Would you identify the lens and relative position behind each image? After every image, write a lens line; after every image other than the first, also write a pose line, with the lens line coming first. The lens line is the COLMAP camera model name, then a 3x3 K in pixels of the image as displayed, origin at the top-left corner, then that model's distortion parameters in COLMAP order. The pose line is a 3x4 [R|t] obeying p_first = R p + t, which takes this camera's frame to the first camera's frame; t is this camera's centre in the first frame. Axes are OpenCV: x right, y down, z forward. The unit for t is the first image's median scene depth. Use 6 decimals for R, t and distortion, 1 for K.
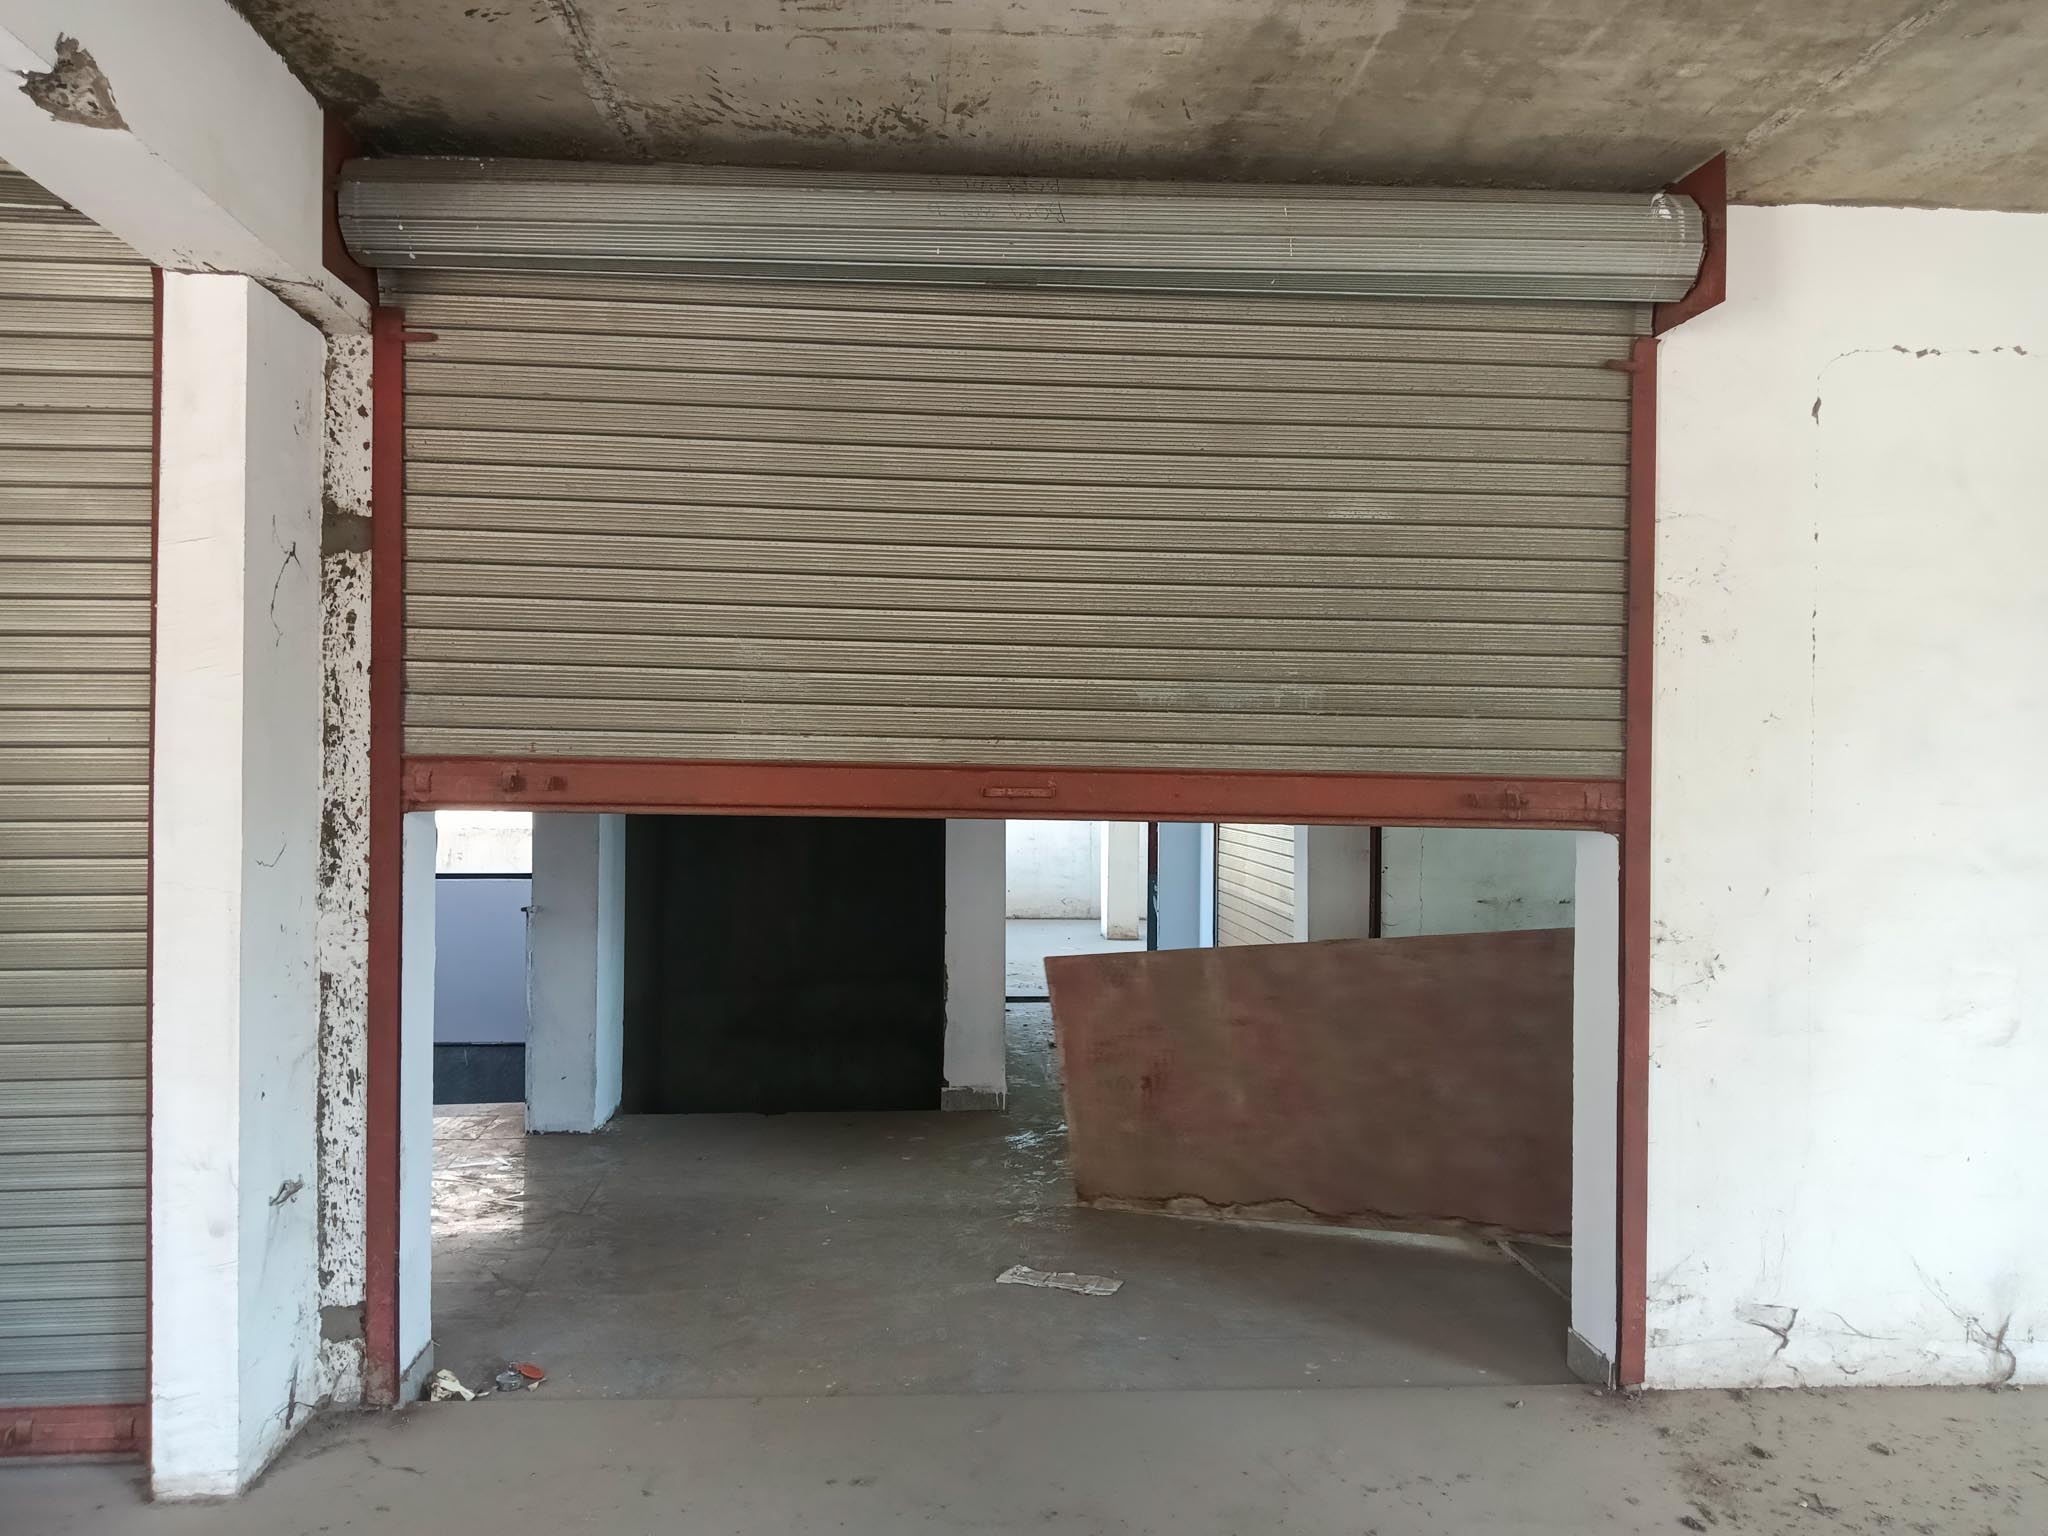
lens RADIAL K [[1624.9, 0, 1024.0], [0, 1624.9, 768.0], [0, 0, 1]] dist [0.000948, -0.001280]
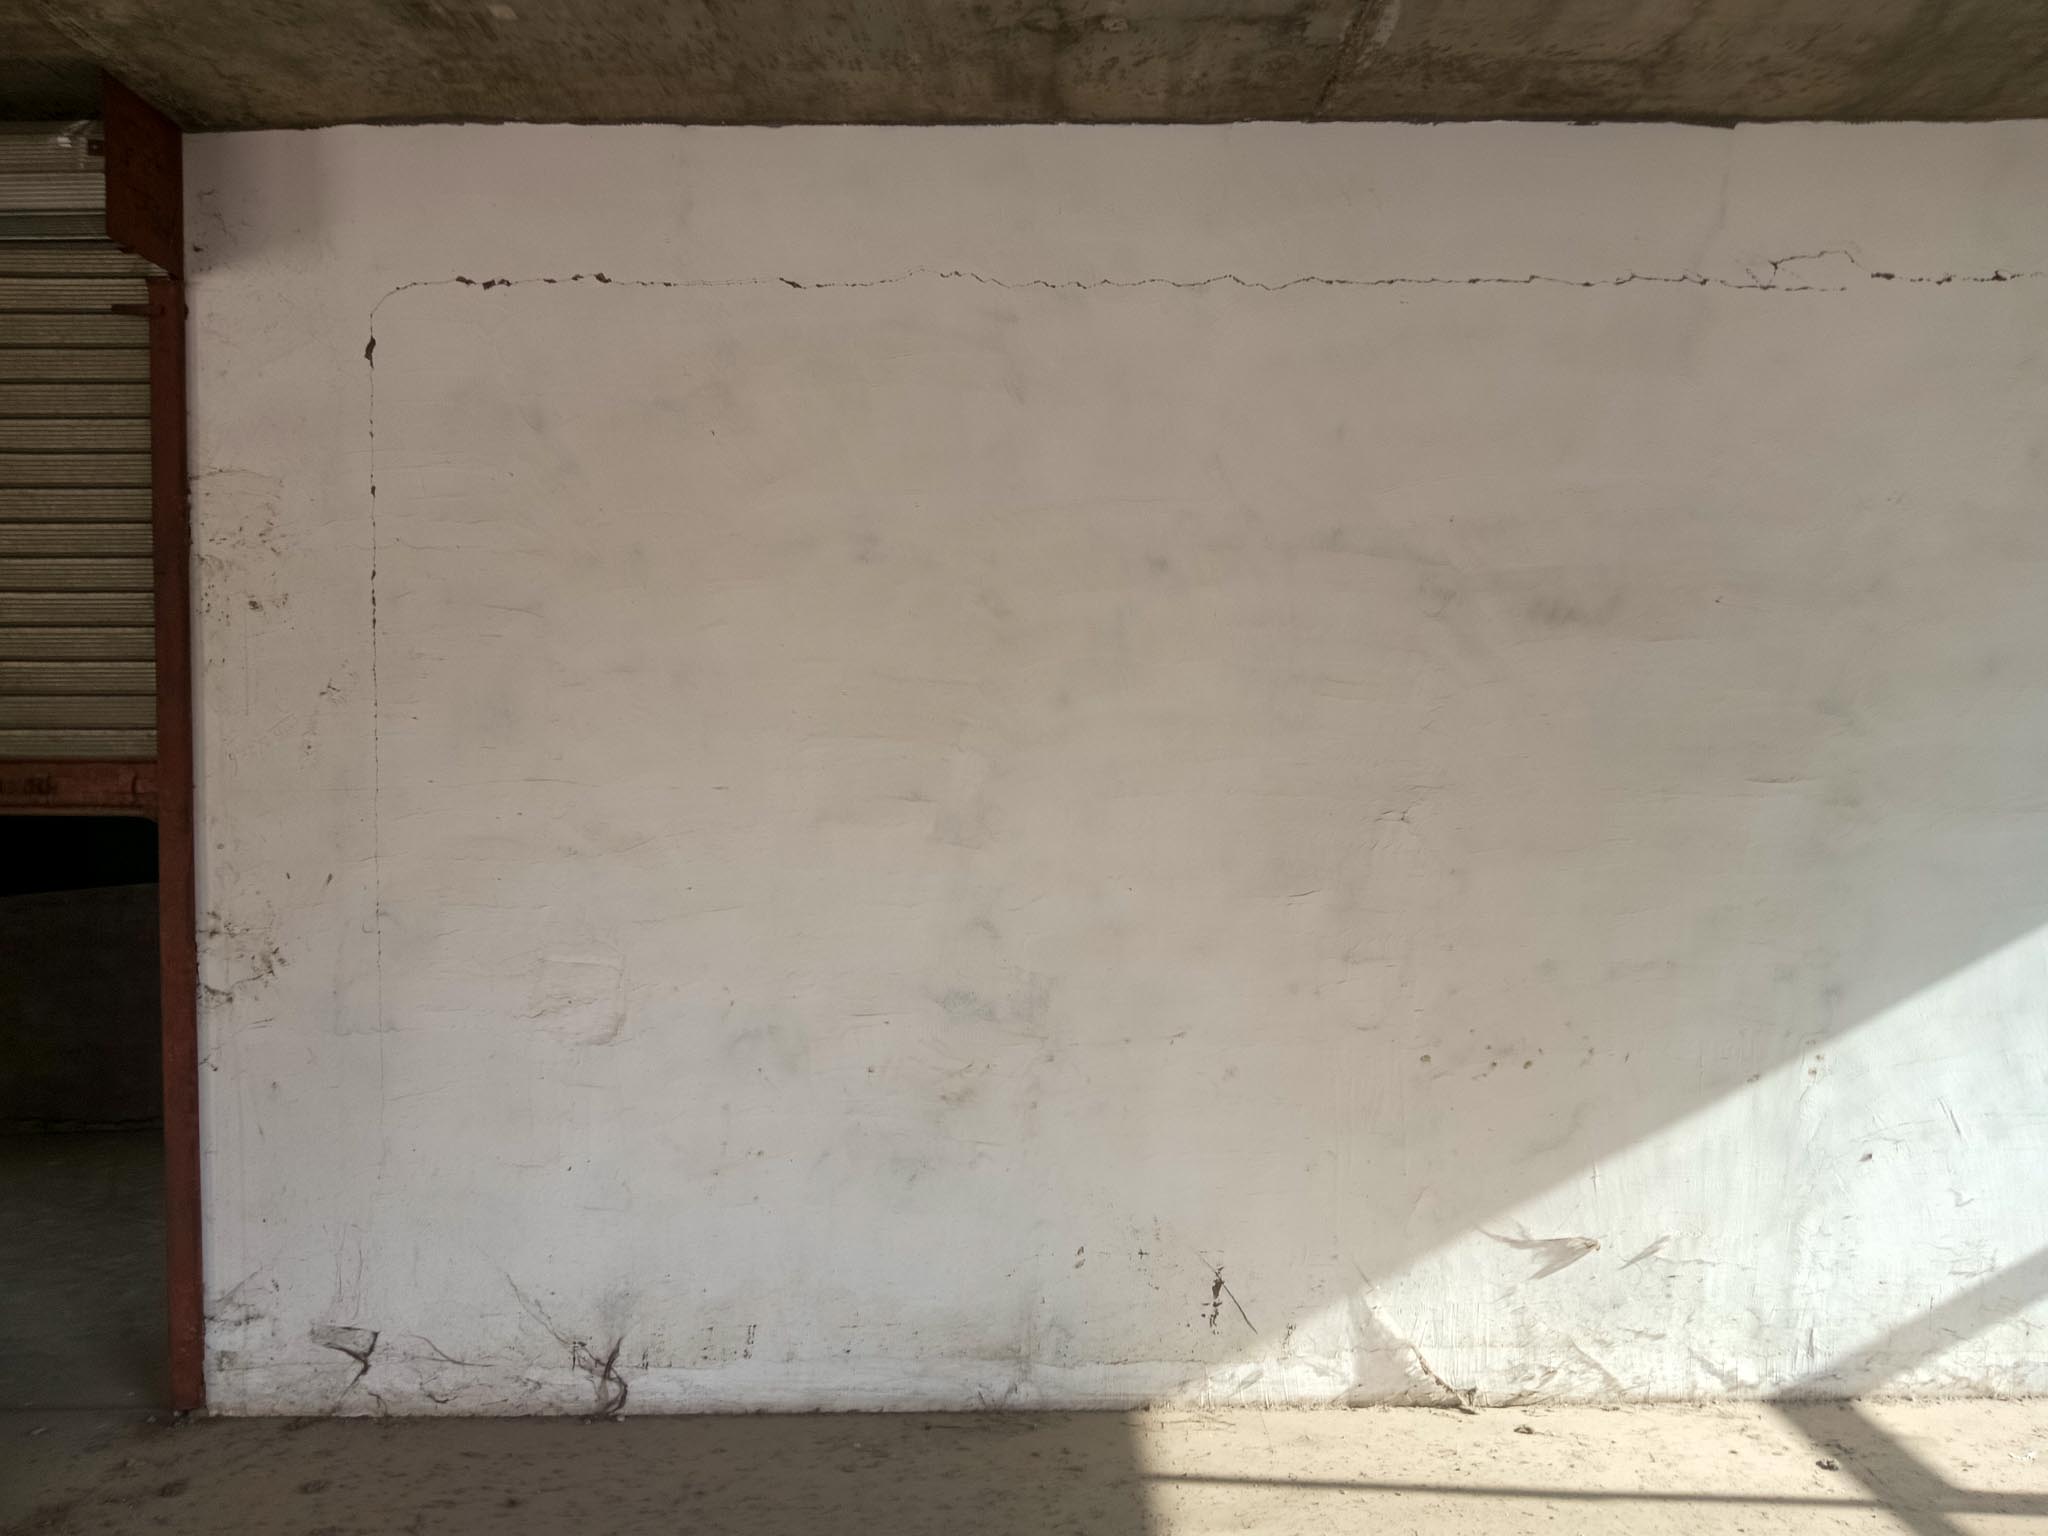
lens RADIAL K [[1610.0, 0, 1024.0], [0, 1610.0, 768.0], [0, 0, 1]] dist [0.039969, -0.078952]
pose [[0.997979, -0.015898, -0.061530, 0.906575], [0.016657, 0.999791, 0.011839, 0.009234], [0.061329, -0.012840, 0.998035, 0.113169]]
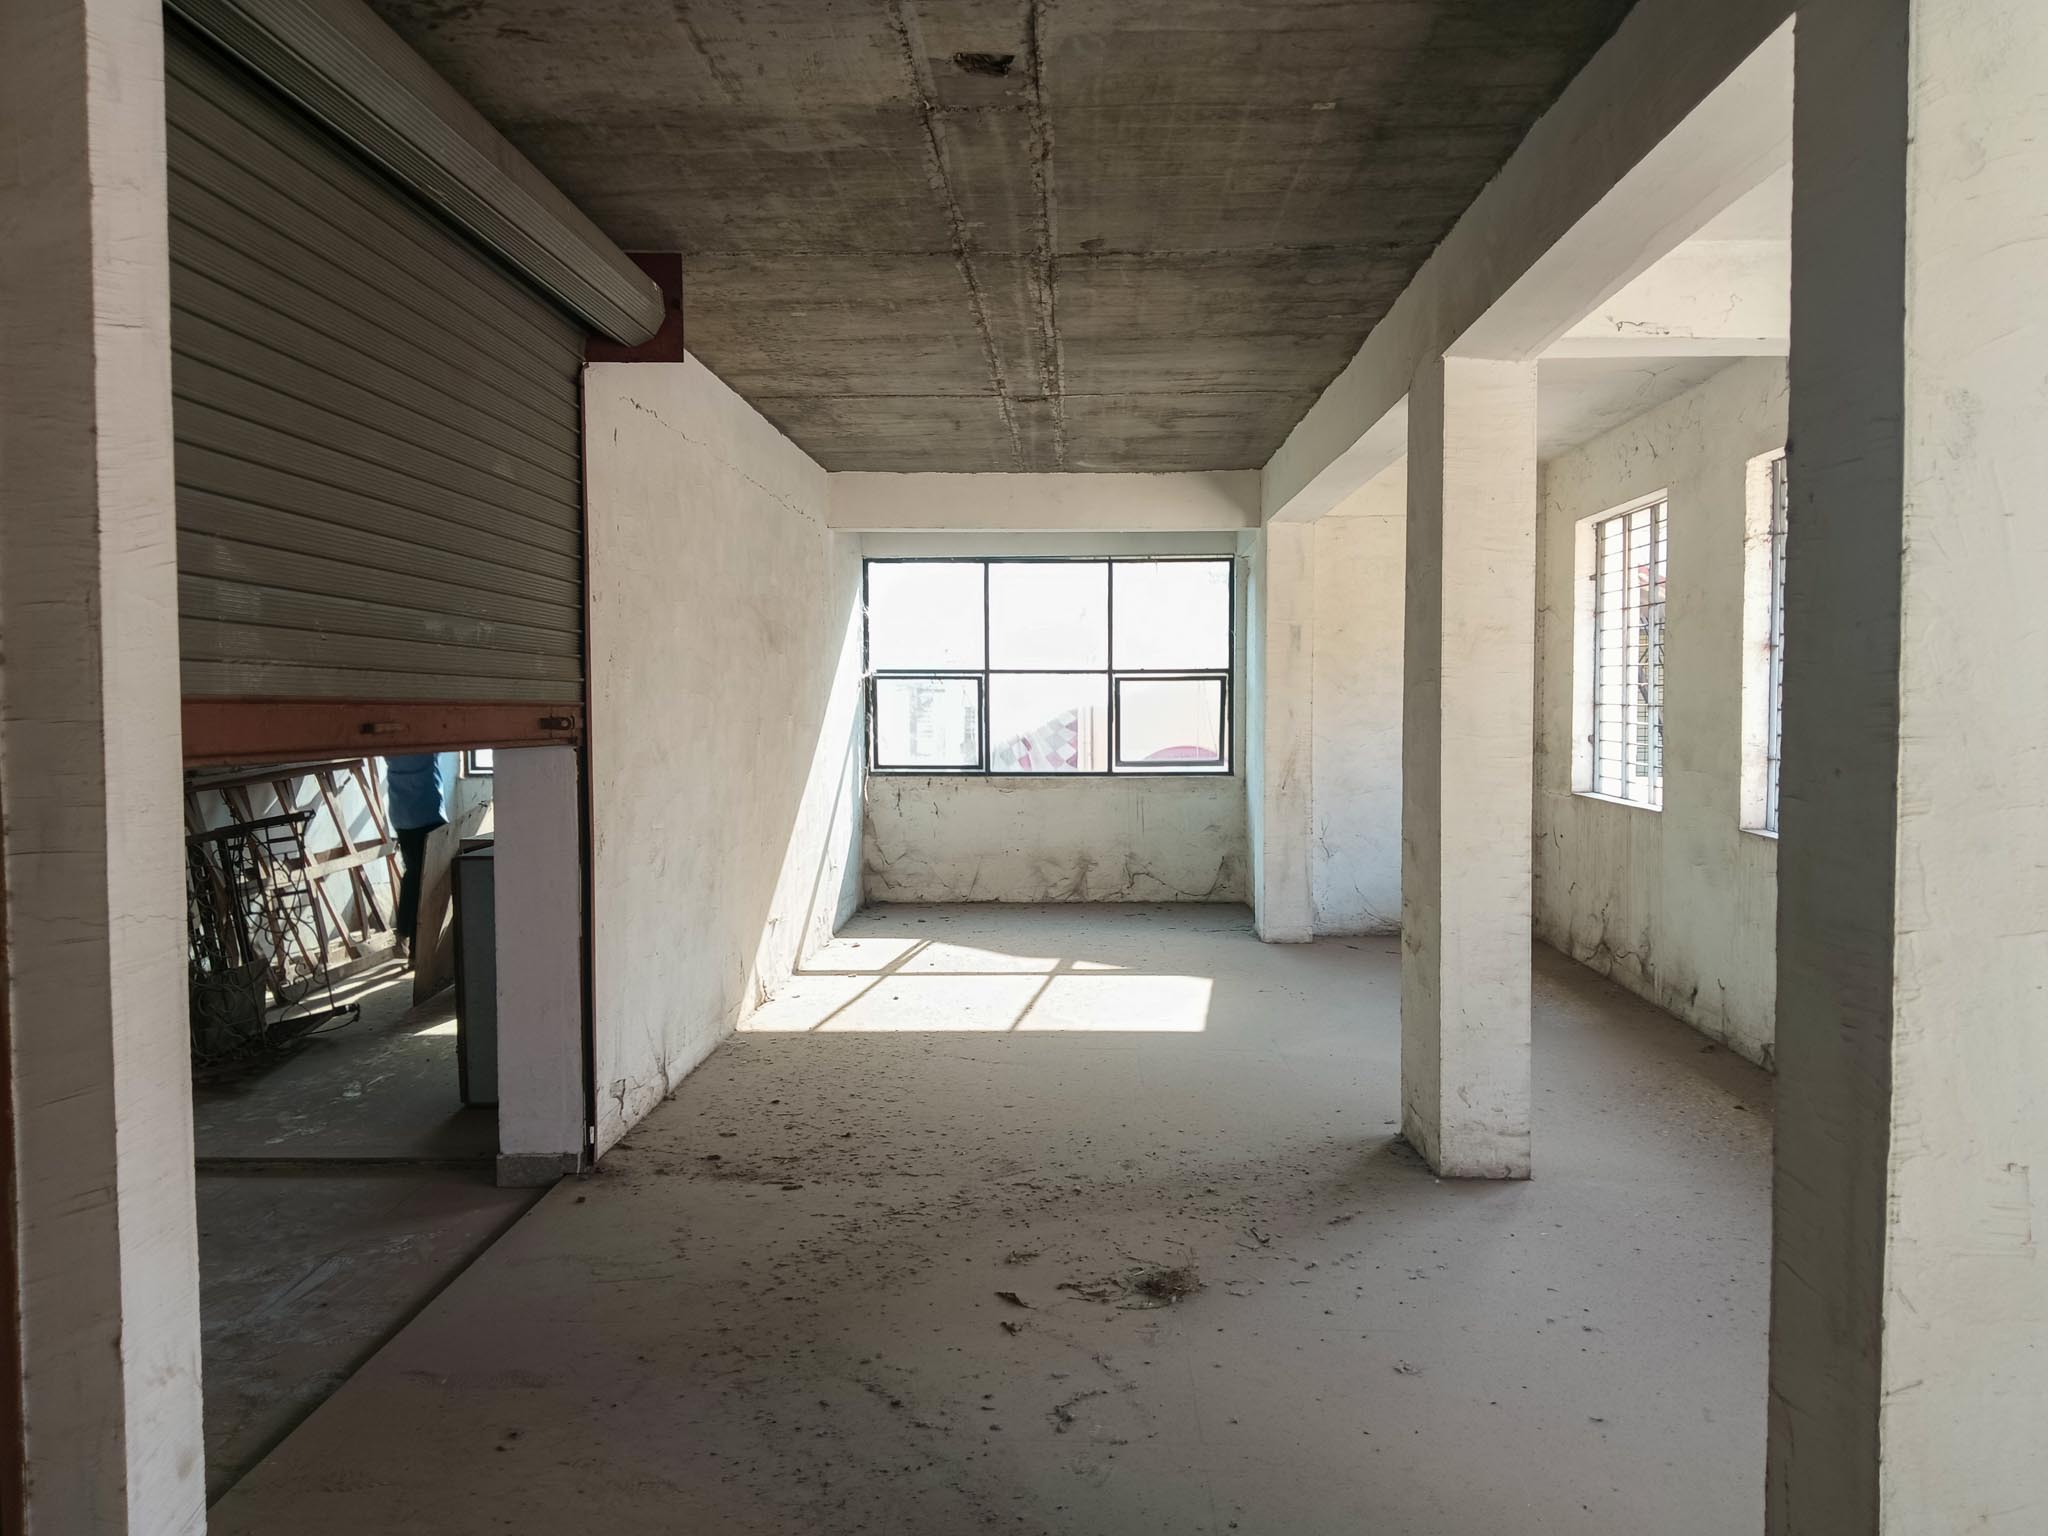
lens RADIAL K [[1624.9, 0, 1024.0], [0, 1624.9, 768.0], [0, 0, 1]] dist [0.000948, -0.001280]
pose [[0.106190, -0.055547, 0.992793, -0.873585], [0.011896, 0.998438, 0.054591, -0.008082], [-0.994275, 0.006013, 0.106685, 0.508375]]
